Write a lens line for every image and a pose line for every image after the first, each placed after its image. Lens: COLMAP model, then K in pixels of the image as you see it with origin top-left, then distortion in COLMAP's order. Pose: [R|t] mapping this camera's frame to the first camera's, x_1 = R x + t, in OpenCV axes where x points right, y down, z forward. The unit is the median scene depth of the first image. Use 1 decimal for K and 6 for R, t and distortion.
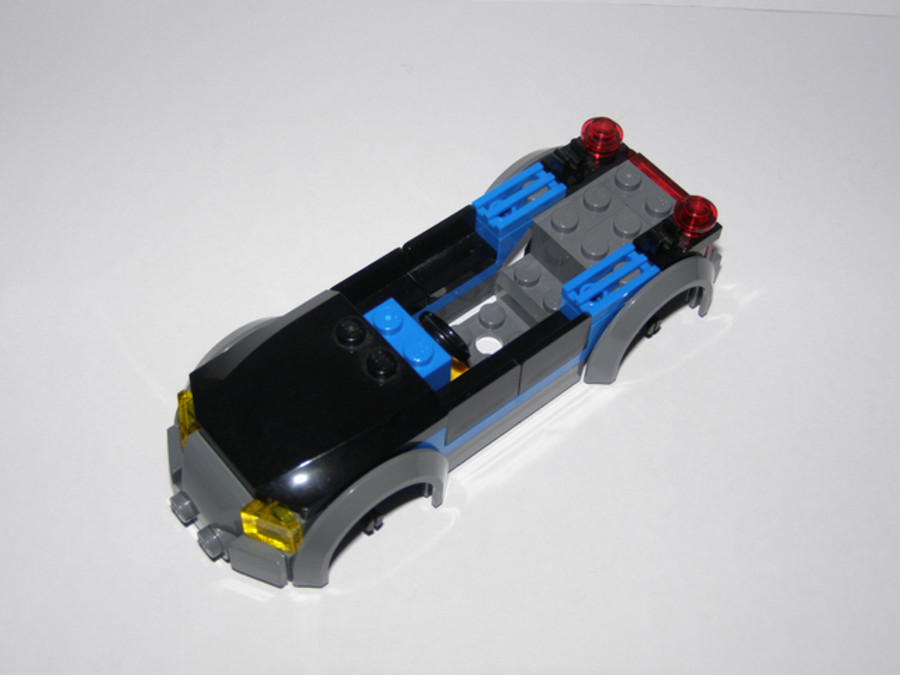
lens RADIAL K [[1334.1, 0, 455.0], [0, 1334.1, 340.6], [0, 0, 1]] dist [-0.275091, 0.000000]
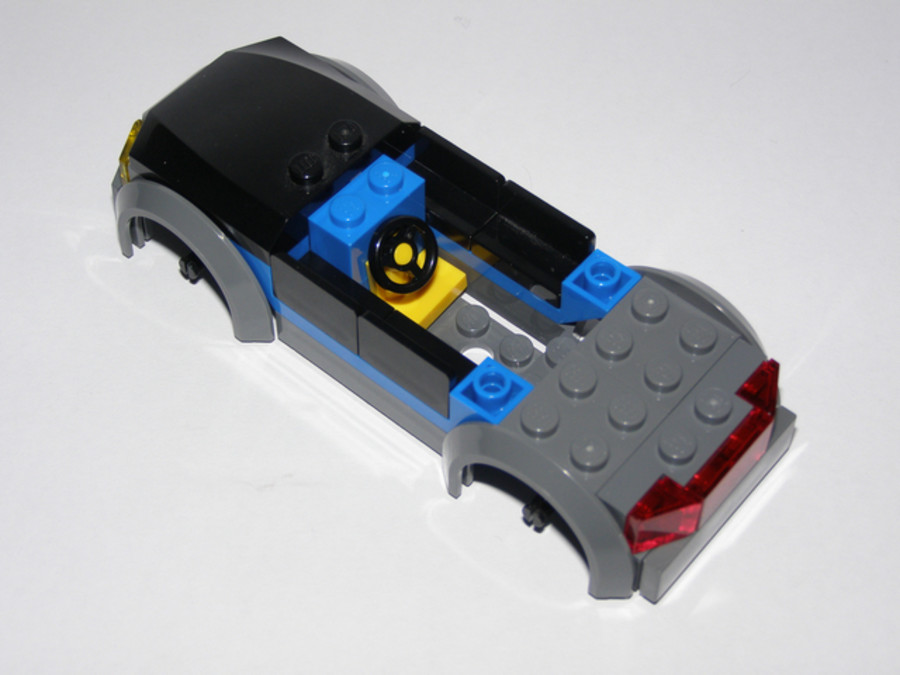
lens RADIAL K [[1737.2, 0, 427.6], [0, 1737.2, 362.0], [0, 0, 1]] dist [-0.294270, 0.000000]
pose [[0.170866, 0.777805, -0.604834, 0.696511], [-0.801960, 0.466417, 0.373249, -0.384858], [0.572420, 0.421277, 0.703463, 0.287074]]
